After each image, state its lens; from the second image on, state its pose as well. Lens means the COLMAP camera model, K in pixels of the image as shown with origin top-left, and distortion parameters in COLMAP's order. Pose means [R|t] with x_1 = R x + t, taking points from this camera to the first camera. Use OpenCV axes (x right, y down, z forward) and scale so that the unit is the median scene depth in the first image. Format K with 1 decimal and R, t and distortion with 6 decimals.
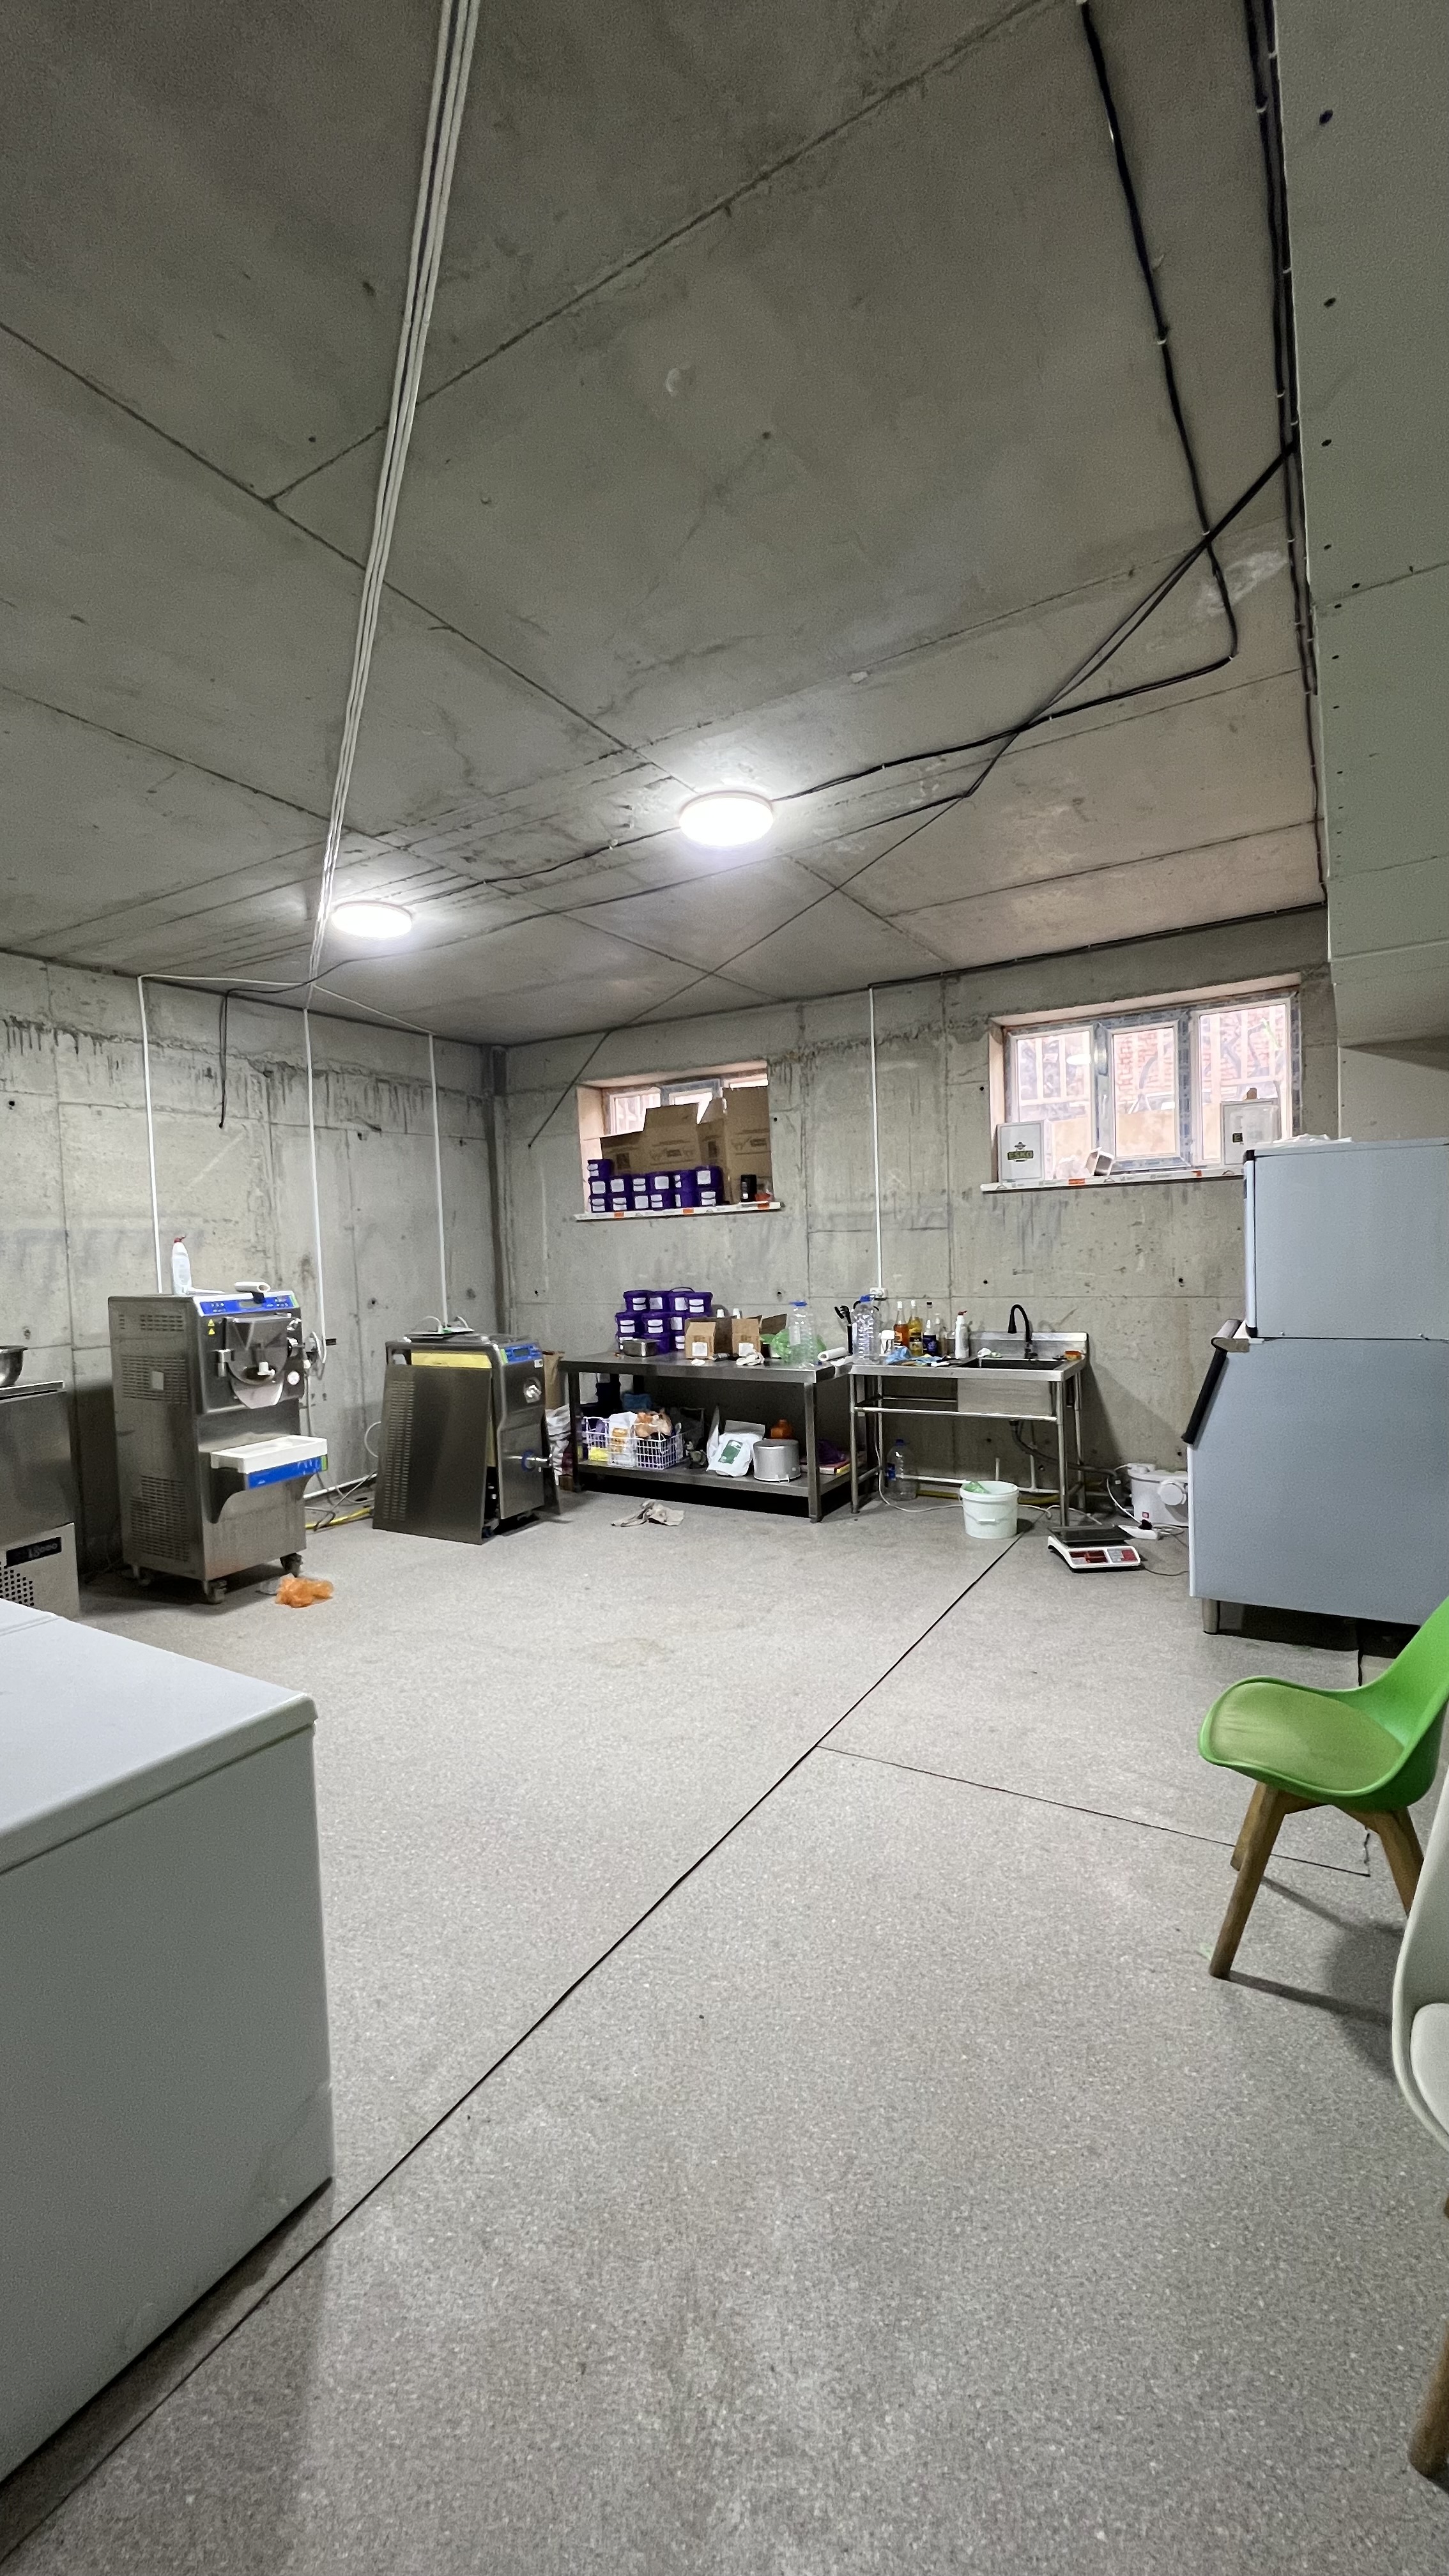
lens RADIAL K [[1029.2, 0, 736.1], [0, 1029.2, 1288.6], [0, 0, 1]] dist [0.002068, 0.000016]
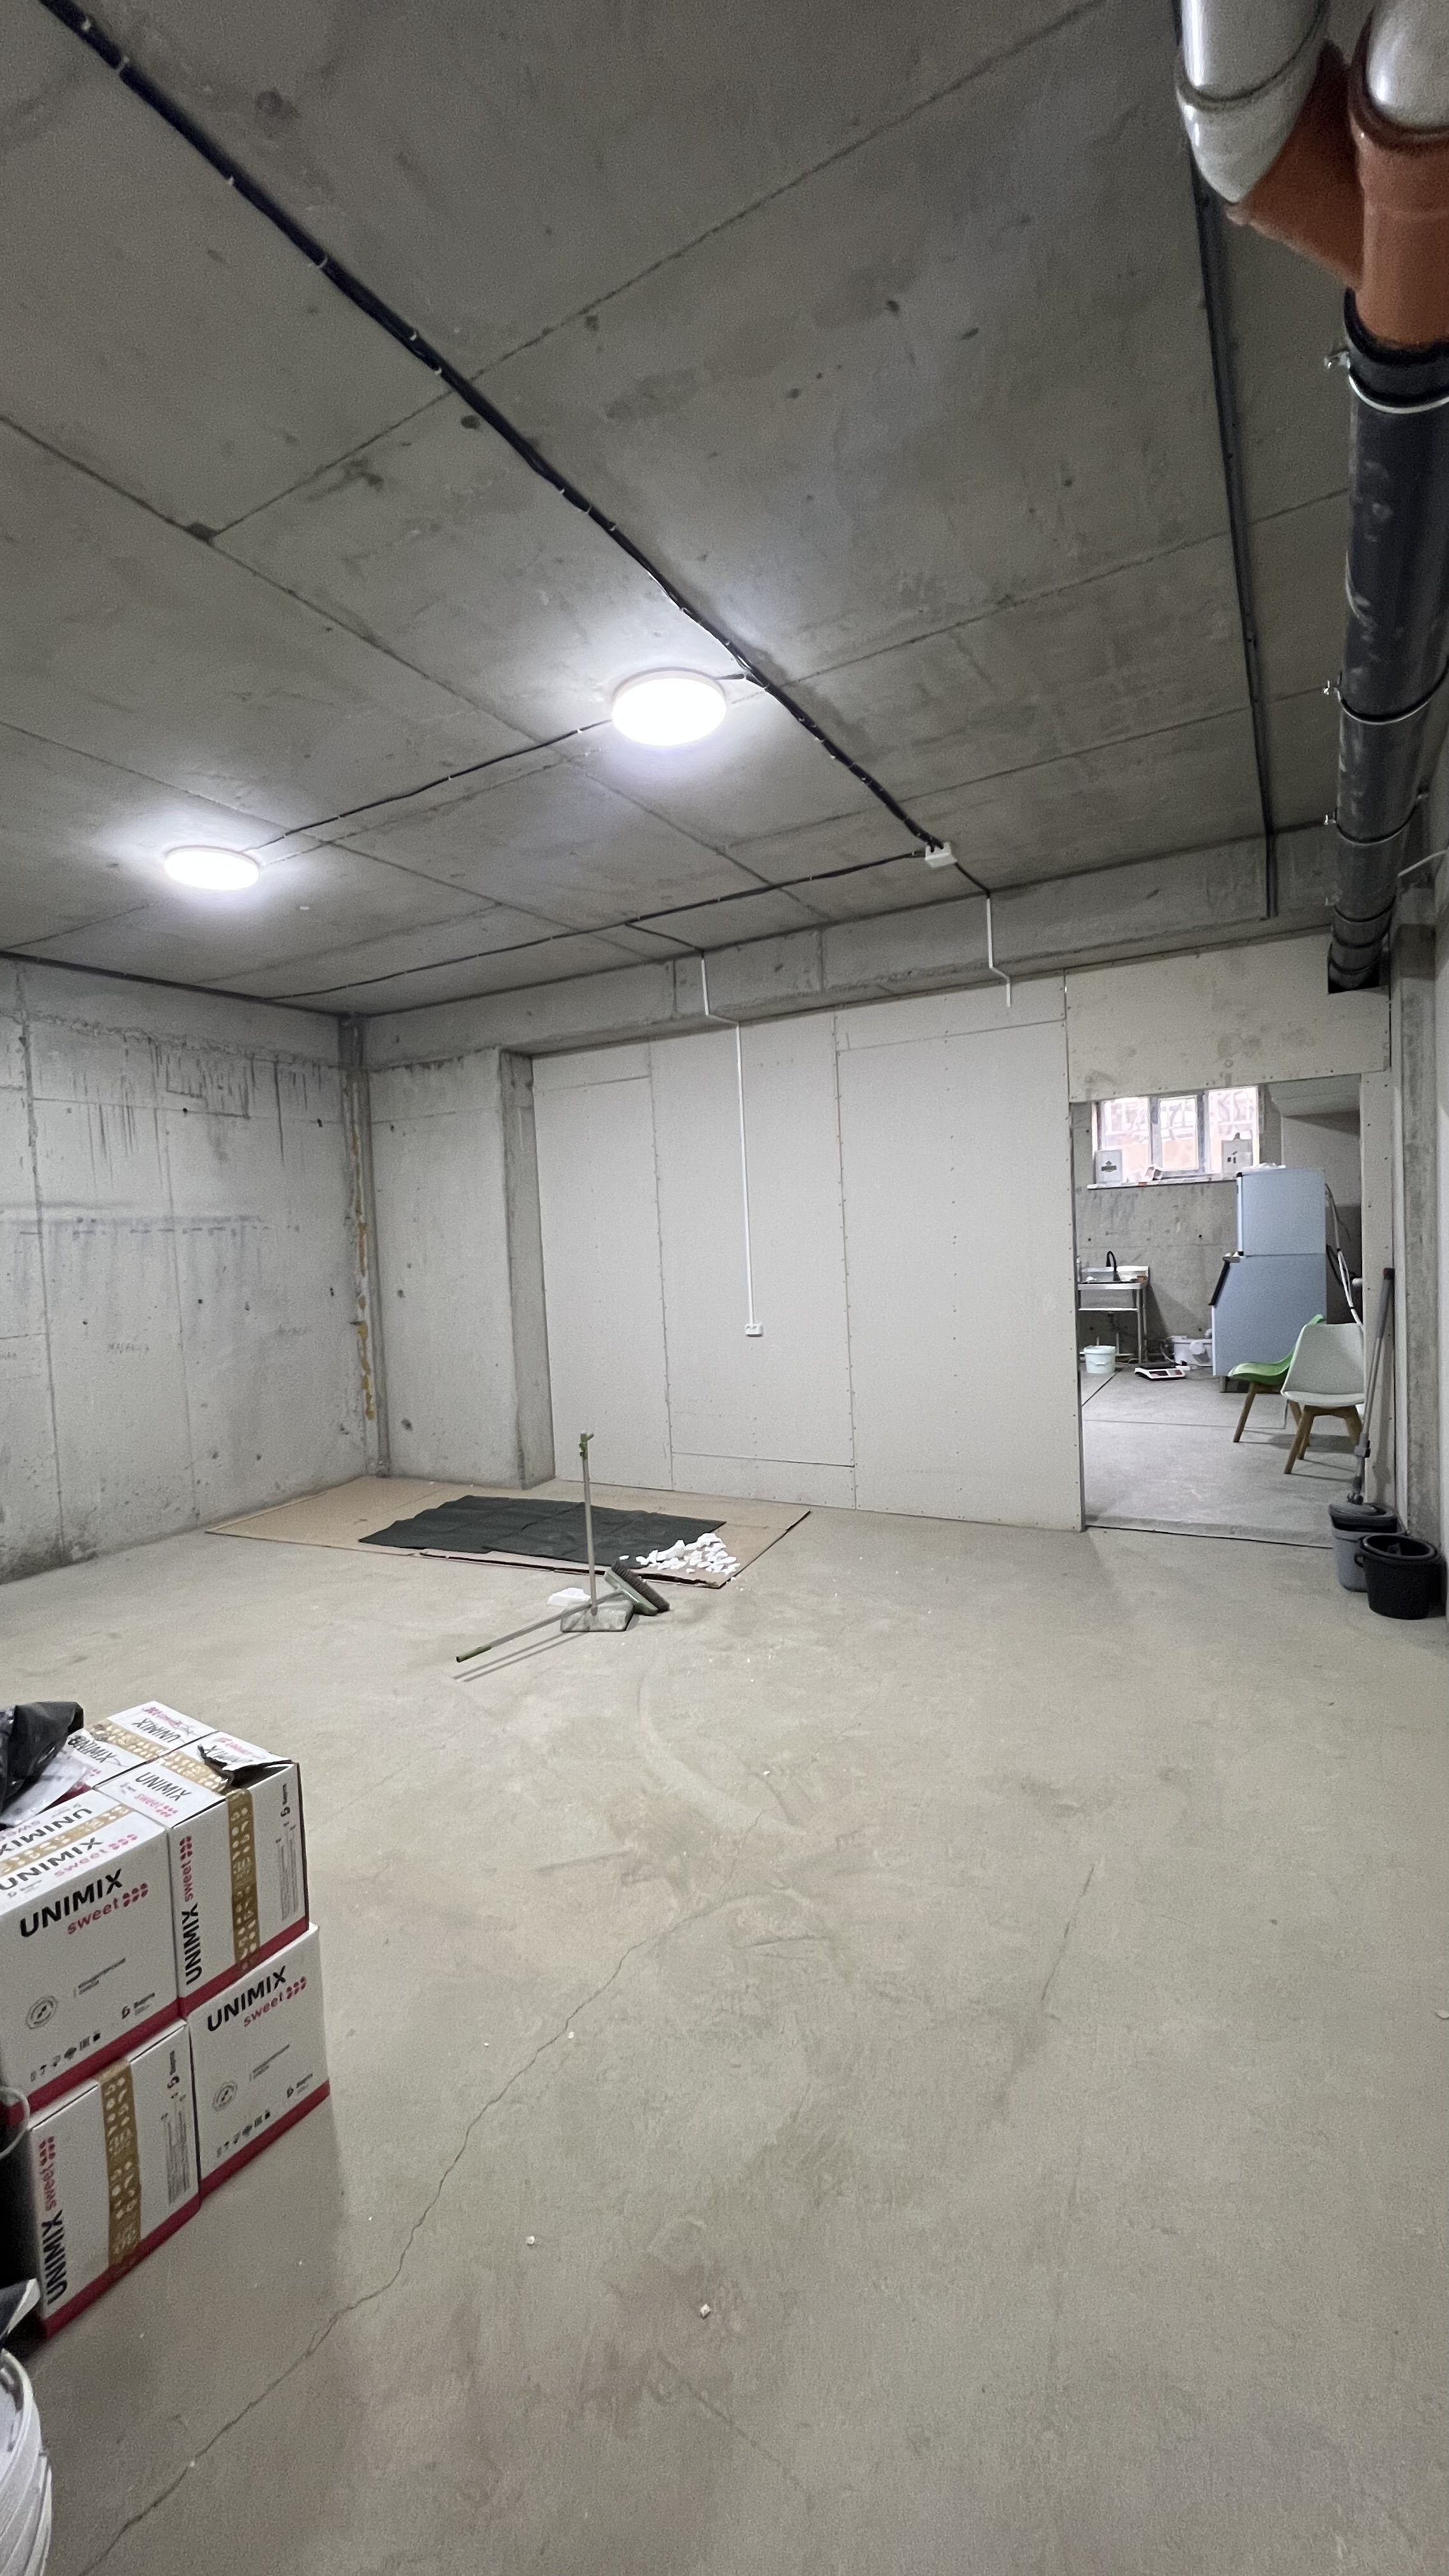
lens RADIAL K [[1029.2, 0, 717.6], [0, 1029.2, 1284.9], [0, 0, 1]] dist [0.002068, 0.000016]
pose [[0.999935, -0.008362, 0.007743, -0.452465], [0.008317, 0.999949, 0.005786, 0.061602], [-0.007791, -0.005721, 0.999953, -0.849440]]
